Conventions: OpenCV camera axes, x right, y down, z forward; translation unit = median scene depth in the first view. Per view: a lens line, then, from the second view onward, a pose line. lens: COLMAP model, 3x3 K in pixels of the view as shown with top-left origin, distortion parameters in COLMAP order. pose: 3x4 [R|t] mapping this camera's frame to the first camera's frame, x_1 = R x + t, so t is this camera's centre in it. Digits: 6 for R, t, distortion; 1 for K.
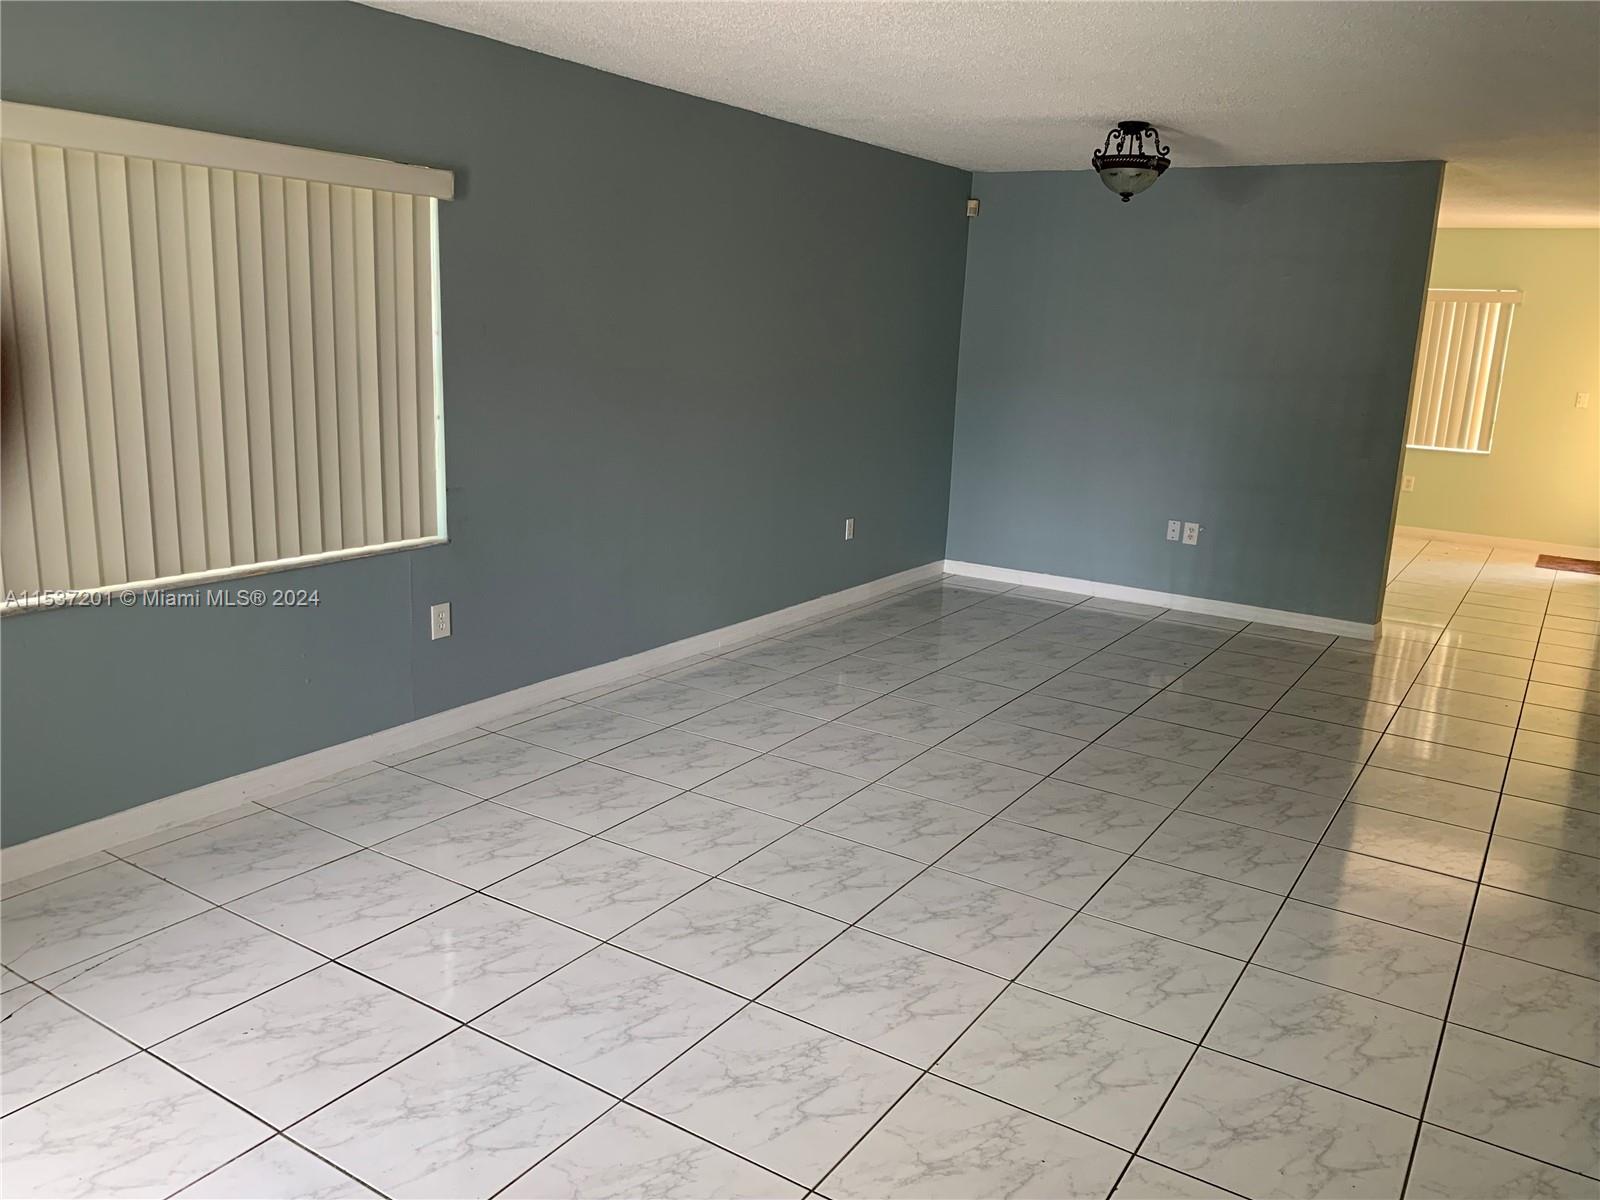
lens RADIAL K [[1226.2, 0, 800.0], [0, 1226.2, 600.0], [0, 0, 1]] dist [-0.003063, -0.002251]
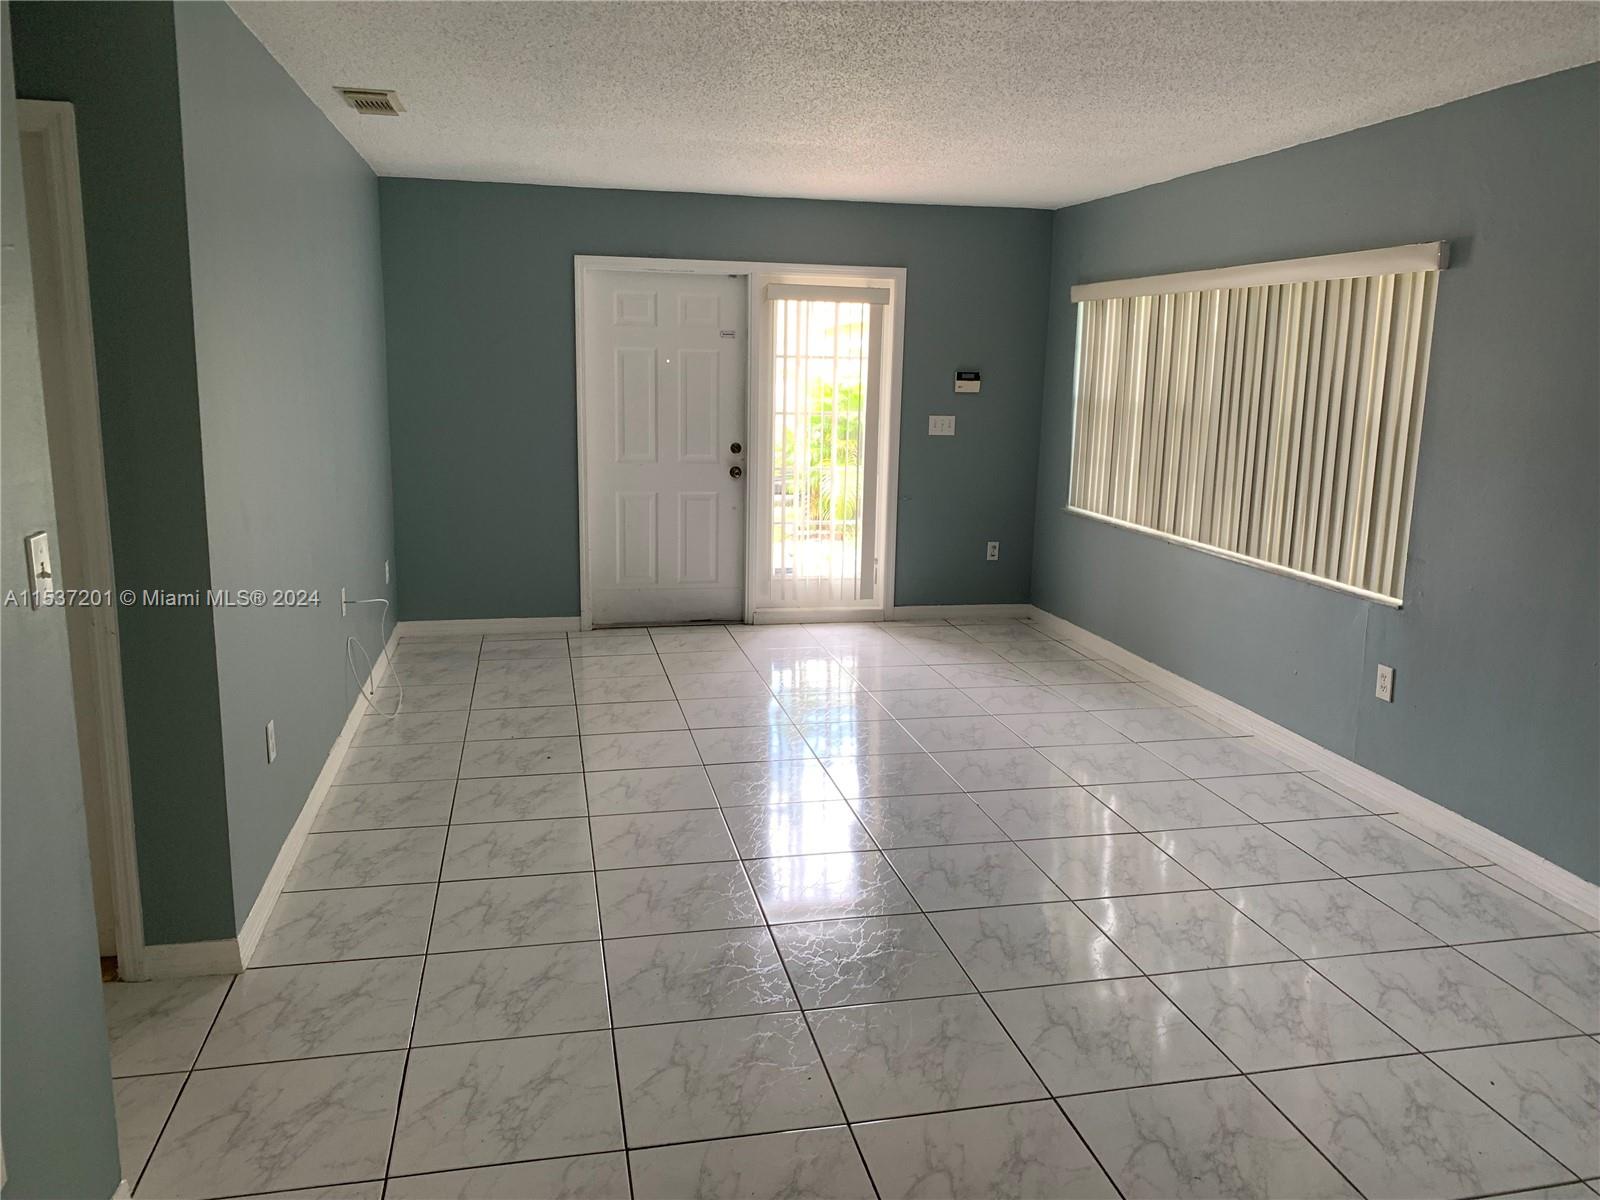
lens RADIAL K [[1226.2, 0, 800.0], [0, 1226.2, 600.0], [0, 0, 1]] dist [-0.003063, -0.002251]
pose [[-0.705365, 0.077916, -0.704549, 0.879018], [-0.207342, 0.927790, 0.310186, -0.308612], [0.677842, 0.364878, -0.638275, 1.574759]]
